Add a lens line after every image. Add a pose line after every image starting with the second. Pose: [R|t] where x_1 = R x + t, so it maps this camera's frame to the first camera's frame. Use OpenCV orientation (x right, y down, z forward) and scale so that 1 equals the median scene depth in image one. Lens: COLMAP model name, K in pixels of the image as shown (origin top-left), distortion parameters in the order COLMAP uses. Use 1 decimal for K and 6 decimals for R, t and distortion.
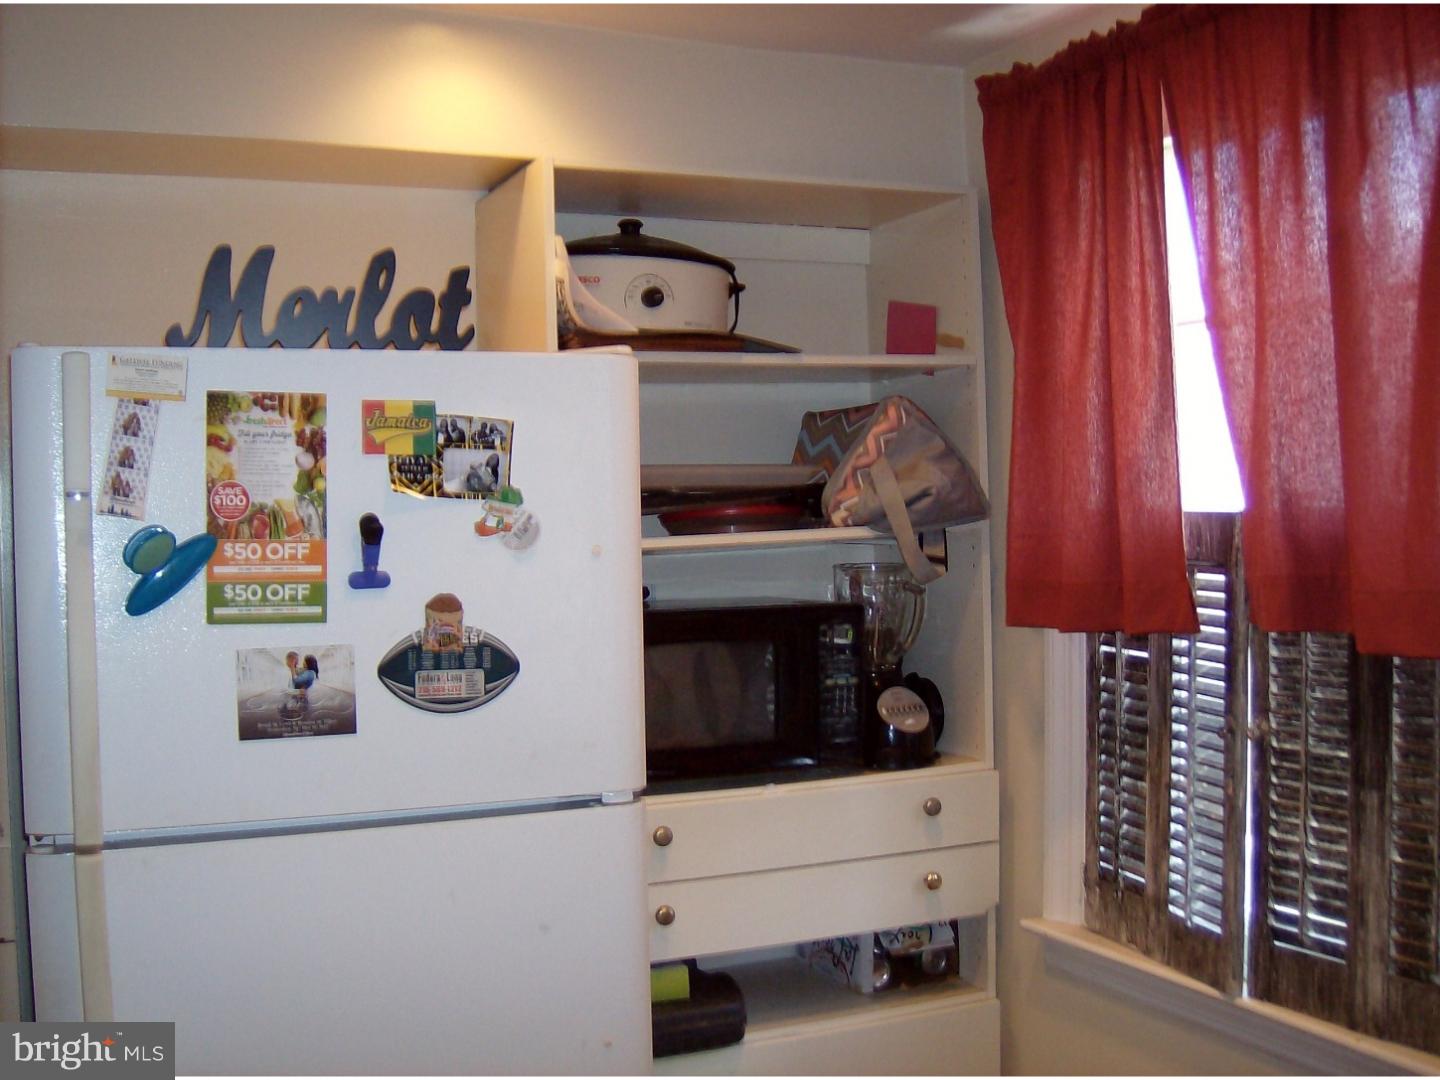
lens RADIAL K [[1566.0, 0, 720.0], [0, 1566.0, 540.0], [0, 0, 1]] dist [-0.213597, 0.159648]
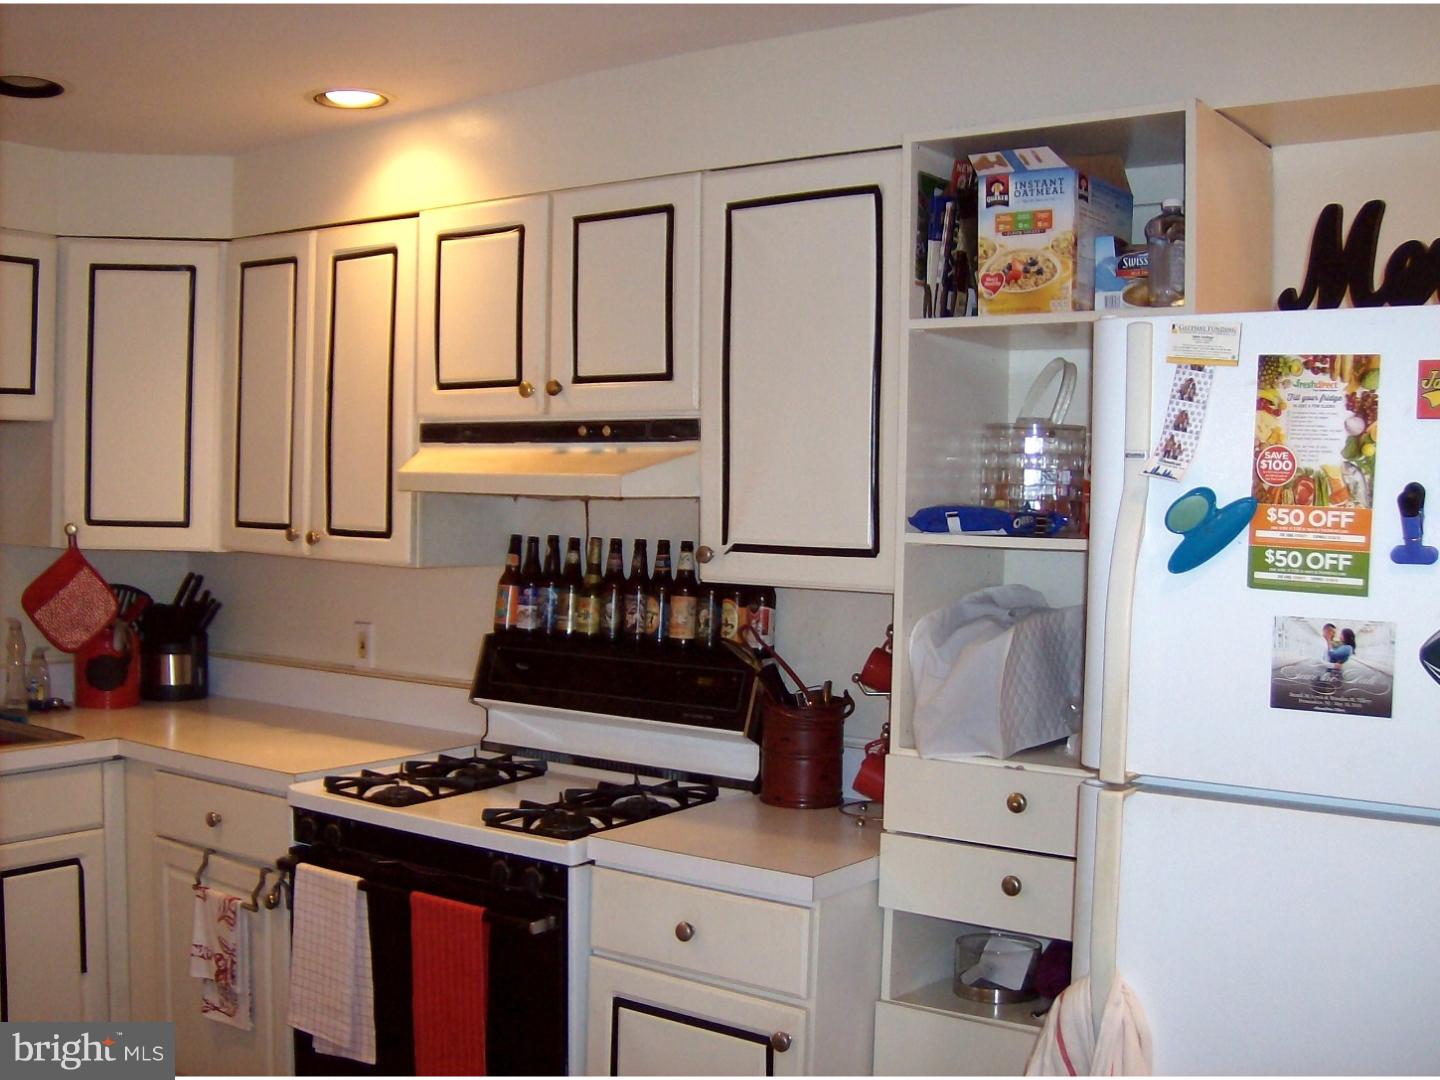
lens RADIAL K [[1566.0, 0, 720.0], [0, 1566.0, 540.0], [0, 0, 1]] dist [-0.213597, 0.159648]
pose [[0.477334, 0.059671, -0.876694, 0.374363], [-0.033357, 0.998203, 0.049780, -0.014235], [0.878089, 0.005482, 0.478467, 0.211012]]
